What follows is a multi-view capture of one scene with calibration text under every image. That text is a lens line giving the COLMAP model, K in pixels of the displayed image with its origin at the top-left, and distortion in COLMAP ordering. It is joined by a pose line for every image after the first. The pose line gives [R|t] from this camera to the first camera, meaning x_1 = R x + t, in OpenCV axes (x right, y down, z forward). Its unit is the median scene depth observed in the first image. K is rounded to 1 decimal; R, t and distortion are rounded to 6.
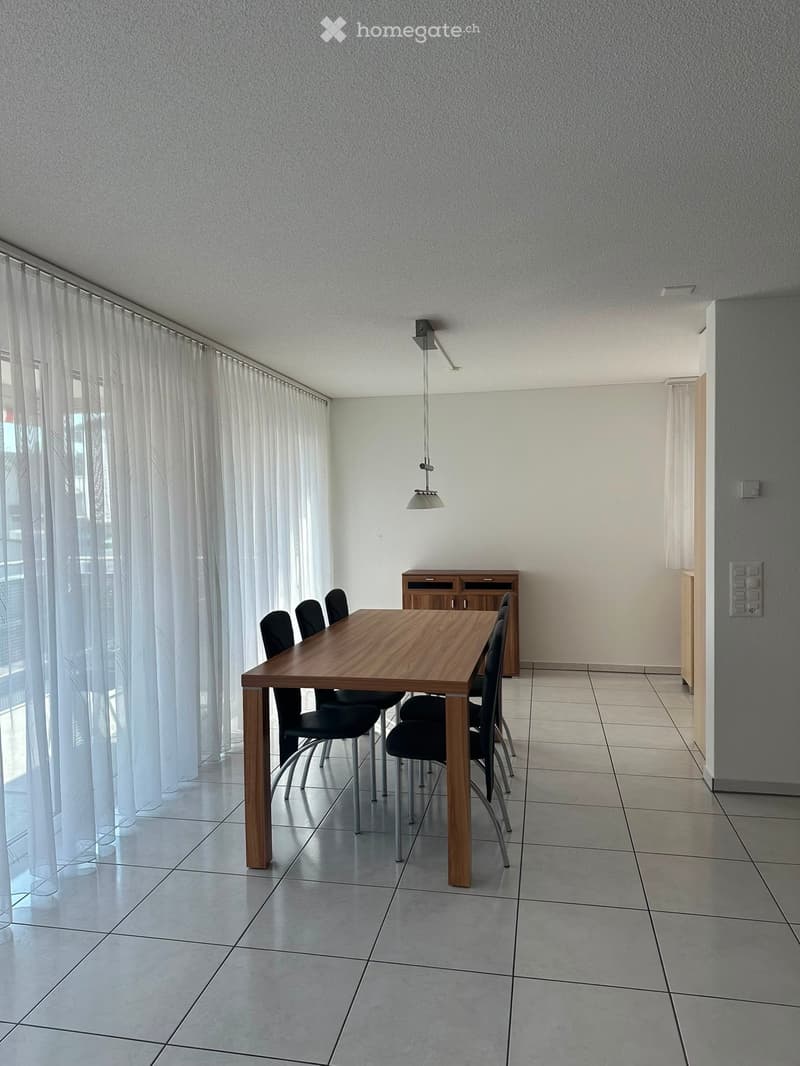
lens RADIAL K [[752.5, 0, 400.0], [0, 752.5, 533.0], [0, 0, 1]] dist [-0.004685, -0.000500]
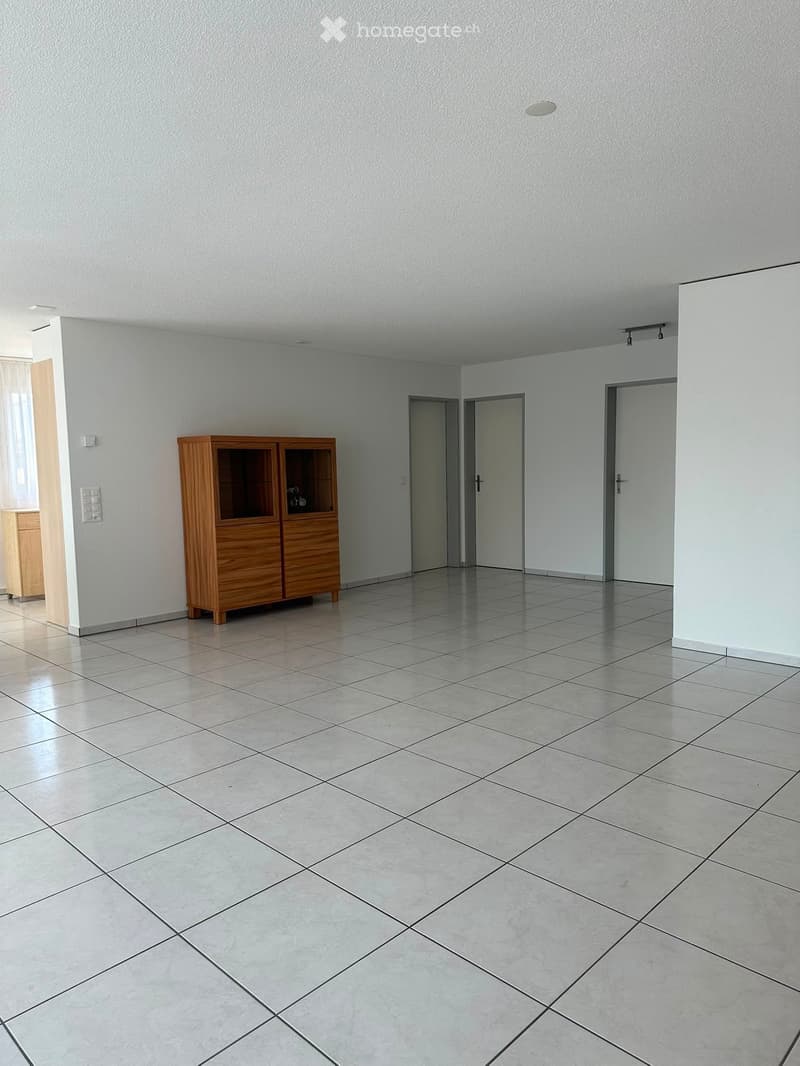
lens RADIAL K [[752.5, 0, 400.0], [0, 752.5, 533.0], [0, 0, 1]] dist [-0.004685, -0.000500]
pose [[0.552449, -0.079768, 0.829721, -0.499337], [0.049221, 0.996795, 0.063058, 0.066594], [-0.832092, 0.006003, 0.554605, -0.418373]]
